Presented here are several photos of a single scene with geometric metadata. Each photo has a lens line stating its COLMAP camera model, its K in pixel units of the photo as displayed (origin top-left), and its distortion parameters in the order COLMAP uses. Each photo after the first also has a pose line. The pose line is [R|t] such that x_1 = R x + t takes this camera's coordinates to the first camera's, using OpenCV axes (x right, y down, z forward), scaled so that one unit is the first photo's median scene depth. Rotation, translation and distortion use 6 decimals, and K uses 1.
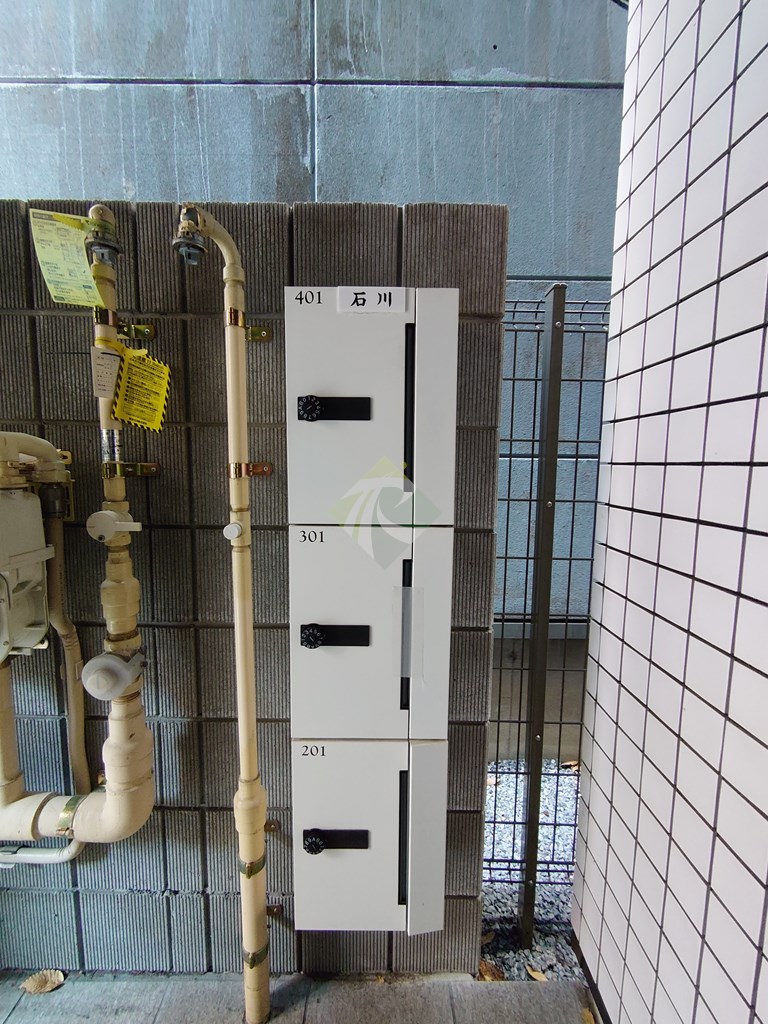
lens RADIAL K [[408.1, 0, 382.9], [0, 408.1, 509.6], [0, 0, 1]] dist [-0.002051, -0.000216]
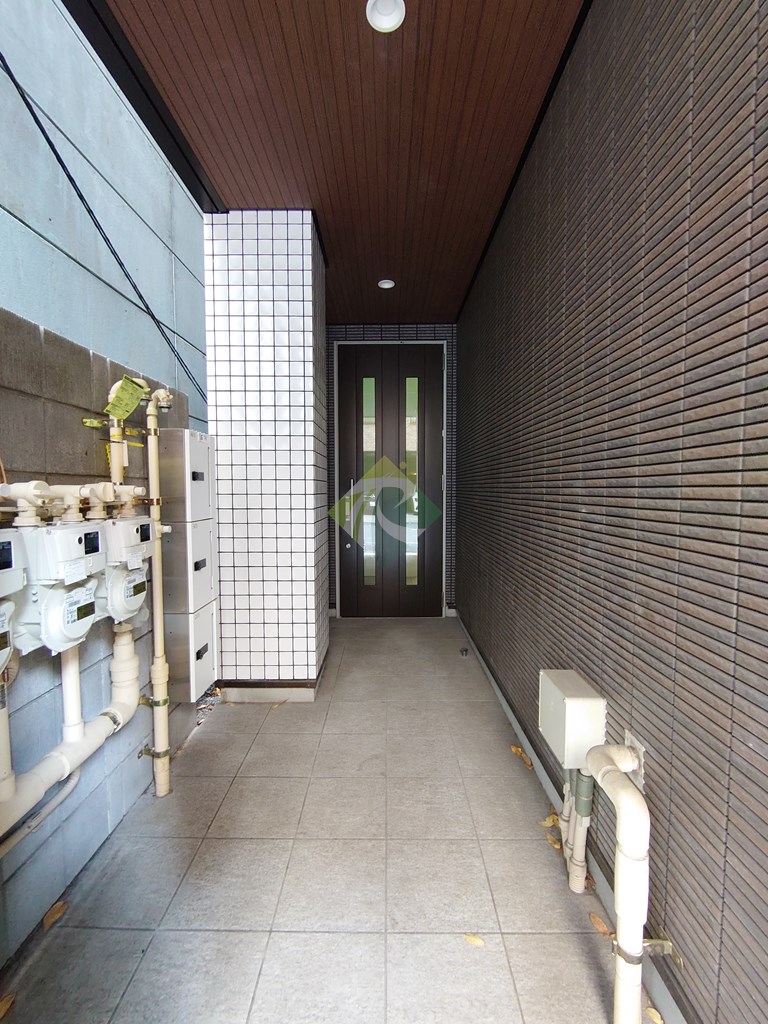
lens RADIAL K [[408.1, 0, 383.4], [0, 408.1, 511.4], [0, 0, 1]] dist [-0.002051, -0.000216]
pose [[0.007280, -0.061577, 0.998076, -1.282009], [0.101179, 0.993025, 0.060528, -0.035642], [-0.994842, 0.100543, 0.013459, -0.133848]]
